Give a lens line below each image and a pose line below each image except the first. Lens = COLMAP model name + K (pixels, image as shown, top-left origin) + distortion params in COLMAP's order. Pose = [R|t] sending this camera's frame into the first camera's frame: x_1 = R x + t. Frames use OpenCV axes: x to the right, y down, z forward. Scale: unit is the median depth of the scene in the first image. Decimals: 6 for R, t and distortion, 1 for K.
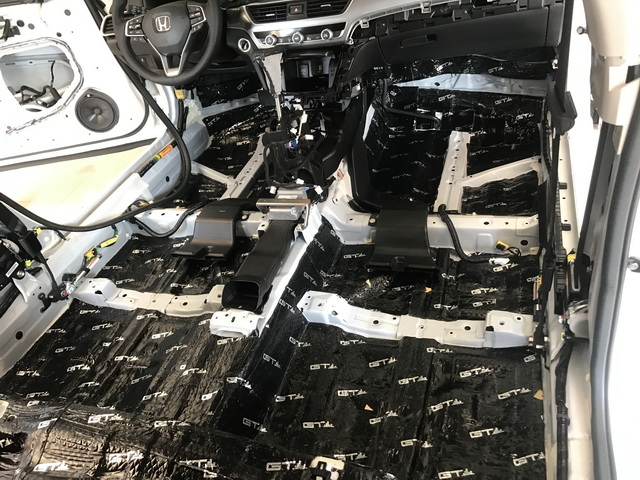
lens RADIAL K [[537.1, 0, 320.4], [0, 537.1, 238.9], [0, 0, 1]] dist [0.012637, -0.003804]
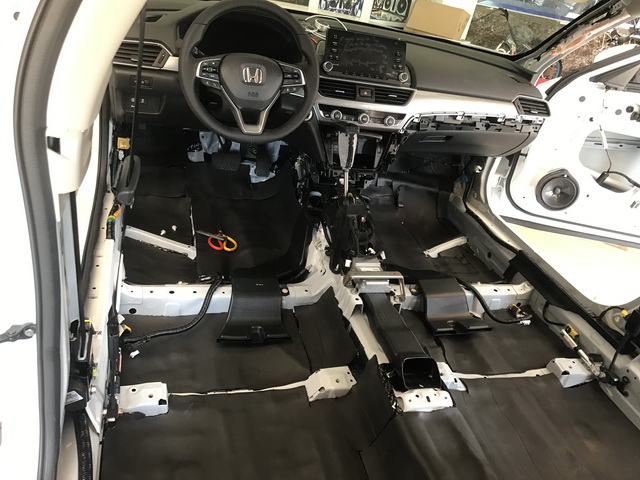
lens RADIAL K [[537.1, 0, 322.8], [0, 537.1, 239.3], [0, 0, 1]] dist [0.012637, -0.003804]
pose [[0.755874, 0.031702, 0.653949, -0.762004], [0.050860, 0.992966, -0.106924, -0.030475], [-0.652738, 0.114081, 0.748945, 0.286692]]
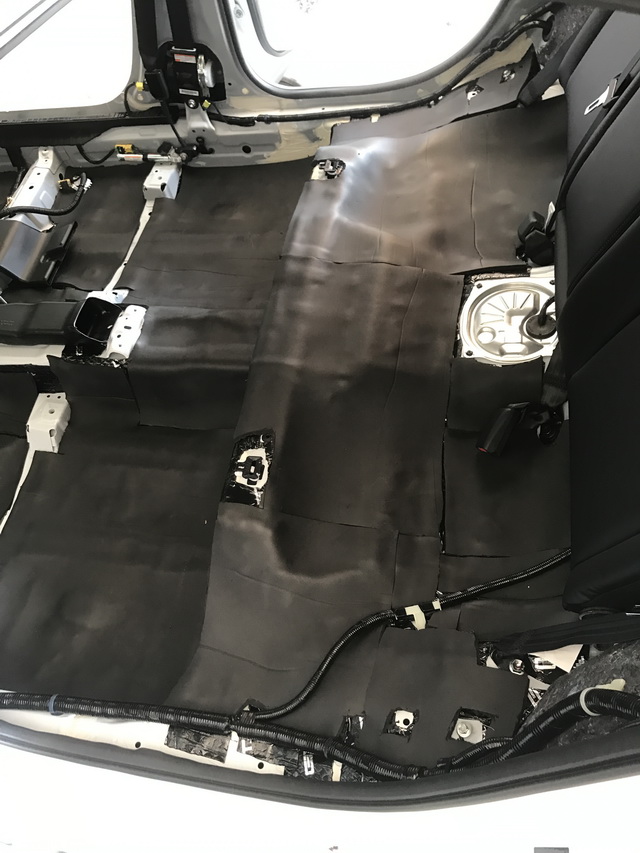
lens RADIAL K [[715.8, 0, 318.0], [0, 715.8, 427.3], [0, 0, 1]] dist [0.012637, -0.003804]
pose [[-0.097065, -0.686110, 0.720993, -0.905475], [0.743701, 0.431421, 0.510670, -0.110580], [-0.661428, 0.585772, 0.468385, 0.281121]]
